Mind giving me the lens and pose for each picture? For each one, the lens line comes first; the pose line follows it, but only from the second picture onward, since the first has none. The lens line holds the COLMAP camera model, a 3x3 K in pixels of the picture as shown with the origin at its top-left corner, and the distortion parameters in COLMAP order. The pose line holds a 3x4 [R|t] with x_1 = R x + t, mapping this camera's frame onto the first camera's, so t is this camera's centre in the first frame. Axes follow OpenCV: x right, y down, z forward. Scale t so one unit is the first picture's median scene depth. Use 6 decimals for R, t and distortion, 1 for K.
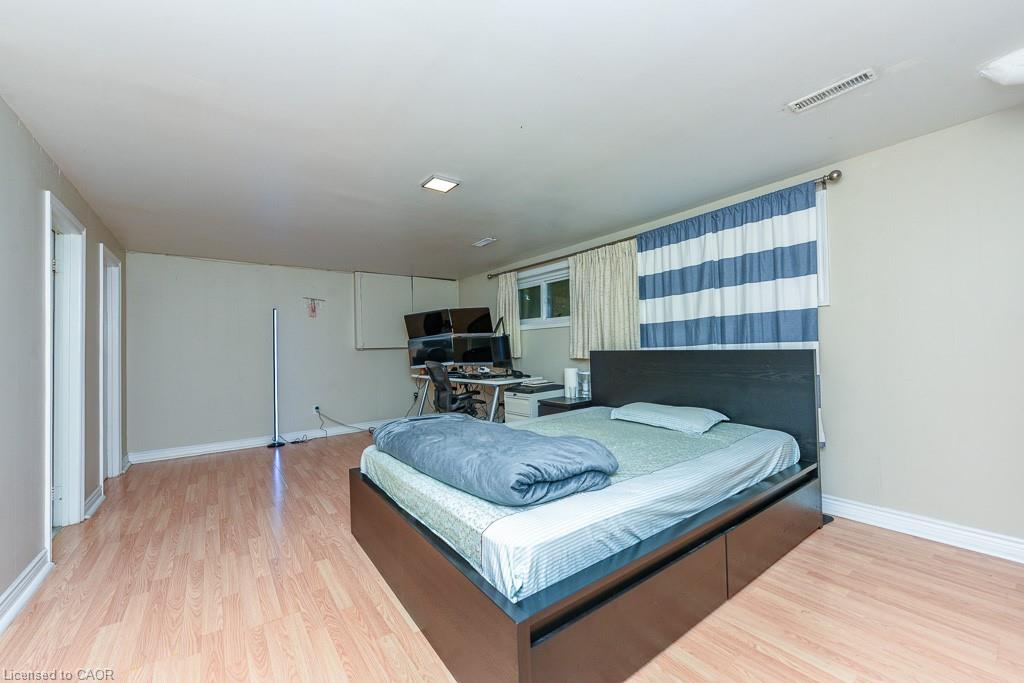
lens RADIAL K [[398.1, 0, 513.9], [0, 398.1, 342.0], [0, 0, 1]] dist [0.002902, -0.002159]
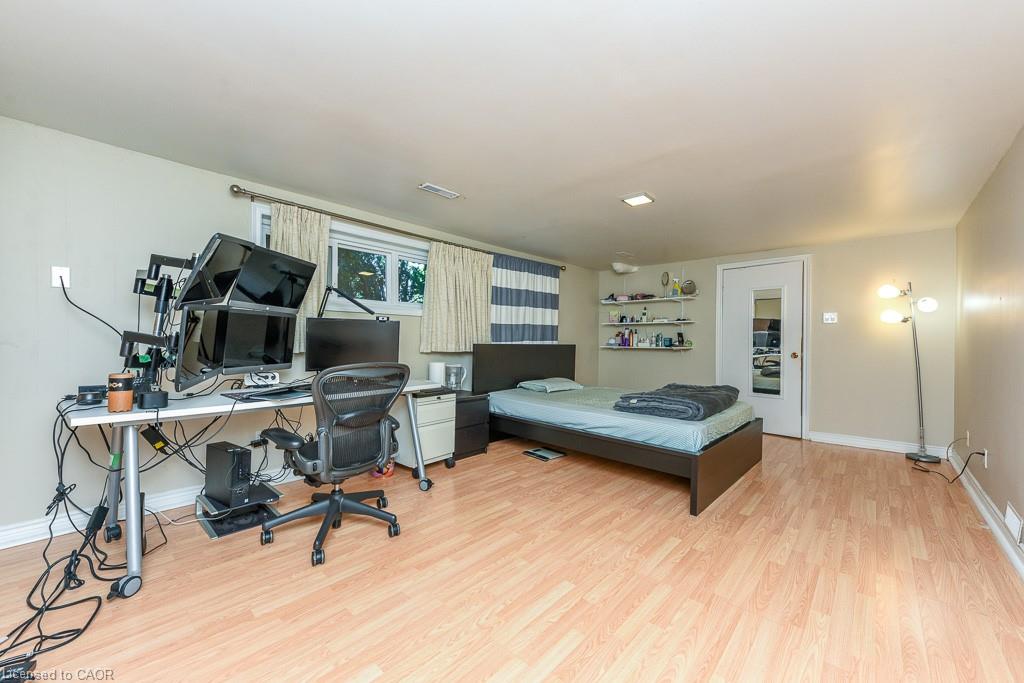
lens RADIAL K [[398.1, 0, 514.1], [0, 398.1, 344.6], [0, 0, 1]] dist [0.002902, -0.002159]
pose [[-0.182927, 0.013380, 0.983035, -0.957027], [-0.020943, 0.999627, -0.017503, 0.043452], [-0.982903, -0.023789, -0.182578, 1.184950]]
